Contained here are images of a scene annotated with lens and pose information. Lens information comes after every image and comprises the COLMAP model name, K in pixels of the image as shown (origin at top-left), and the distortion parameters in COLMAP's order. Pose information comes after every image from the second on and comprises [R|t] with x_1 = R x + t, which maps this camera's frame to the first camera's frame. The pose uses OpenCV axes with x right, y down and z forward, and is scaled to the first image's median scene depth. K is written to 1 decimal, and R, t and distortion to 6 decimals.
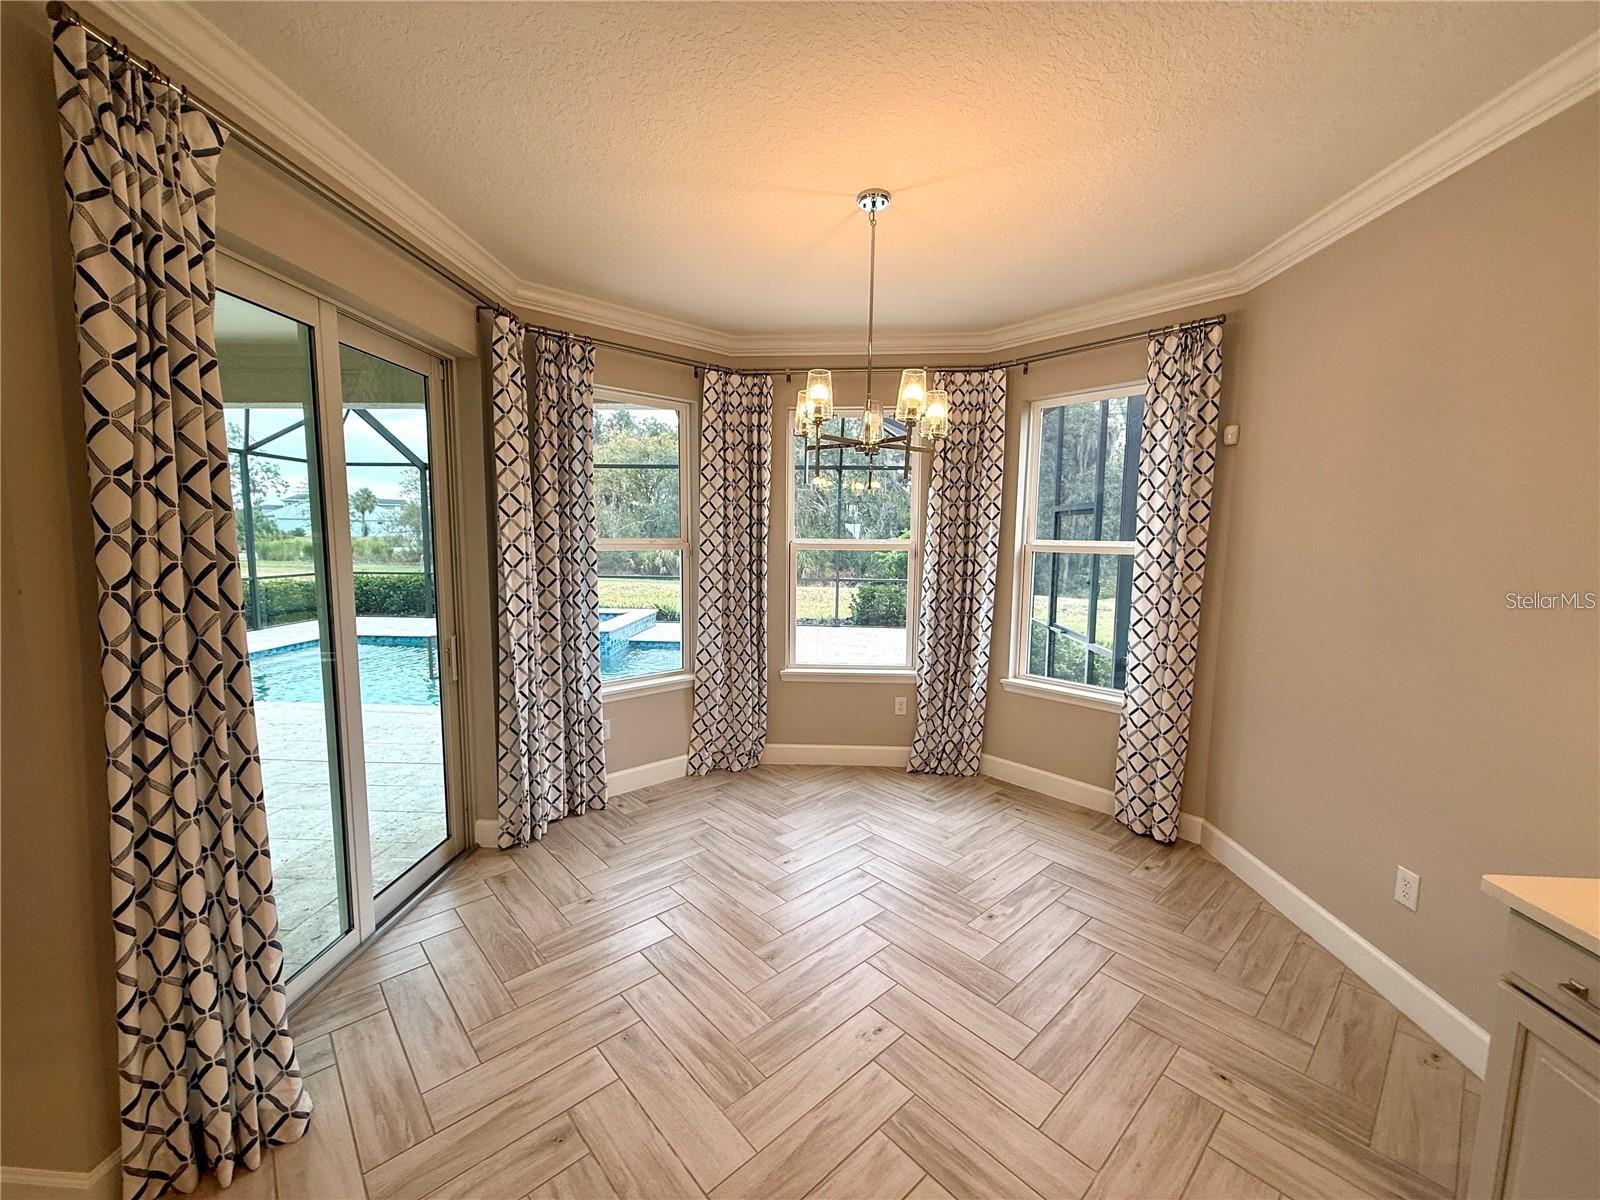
lens RADIAL K [[635.5, 0, 798.2], [0, 635.5, 600.1], [0, 0, 1]] dist [-0.000902, -0.000092]
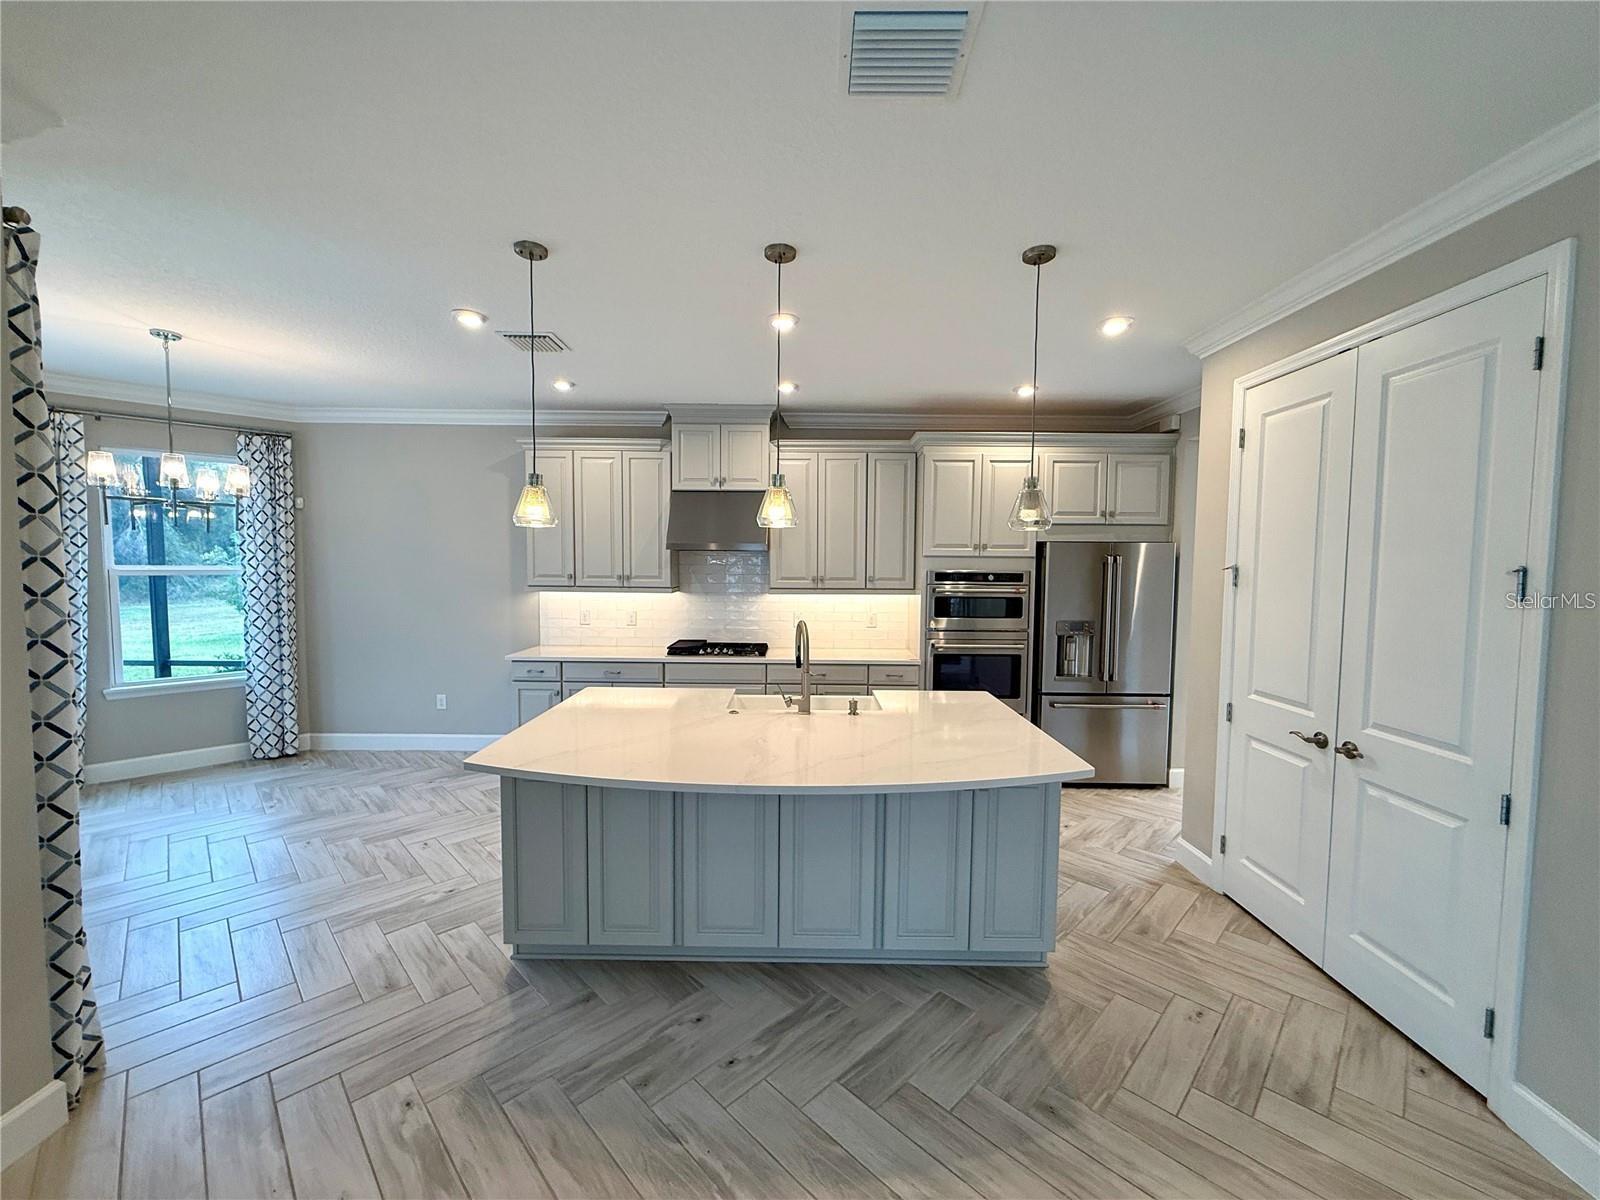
lens RADIAL K [[635.5, 0, 797.1], [0, 635.5, 600.1], [0, 0, 1]] dist [-0.000902, -0.000092]
pose [[-0.054149, -0.067911, 0.996221, -1.073416], [0.095803, 0.992729, 0.072880, 0.002761], [-0.993926, 0.099387, -0.047250, -0.216620]]
